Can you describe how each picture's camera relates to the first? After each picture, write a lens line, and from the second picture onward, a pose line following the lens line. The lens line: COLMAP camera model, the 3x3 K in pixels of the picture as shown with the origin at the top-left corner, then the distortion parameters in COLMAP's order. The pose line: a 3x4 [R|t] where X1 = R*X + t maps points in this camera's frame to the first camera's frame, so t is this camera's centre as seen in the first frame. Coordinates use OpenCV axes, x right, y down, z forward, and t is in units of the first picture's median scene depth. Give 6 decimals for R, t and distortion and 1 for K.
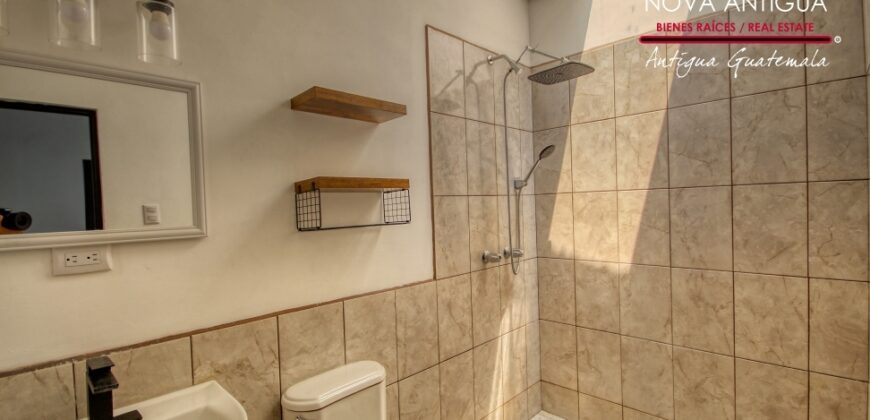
lens RADIAL K [[396.0, 0, 436.2], [0, 396.0, 214.2], [0, 0, 1]] dist [0.018626, -0.014203]
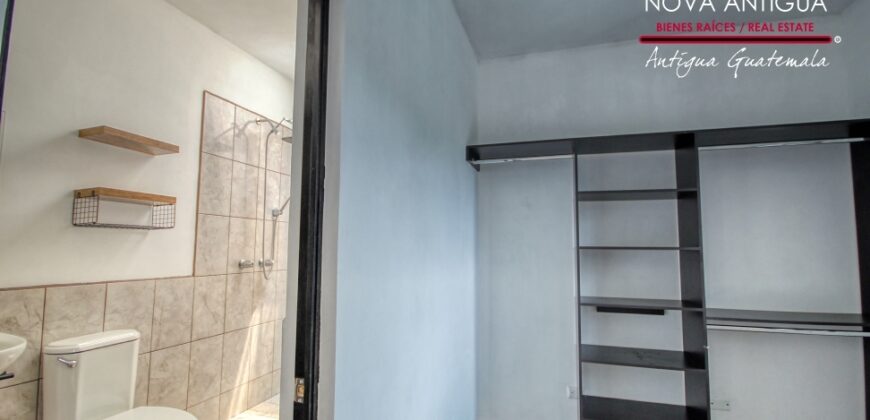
lens RADIAL K [[396.0, 0, 436.2], [0, 396.0, 214.2], [0, 0, 1]] dist [0.018626, -0.014203]
pose [[0.884005, 0.077998, 0.460924, 0.082568], [-0.024519, 0.992361, -0.120904, 0.098134], [-0.466833, 0.095578, 0.879165, -0.550169]]
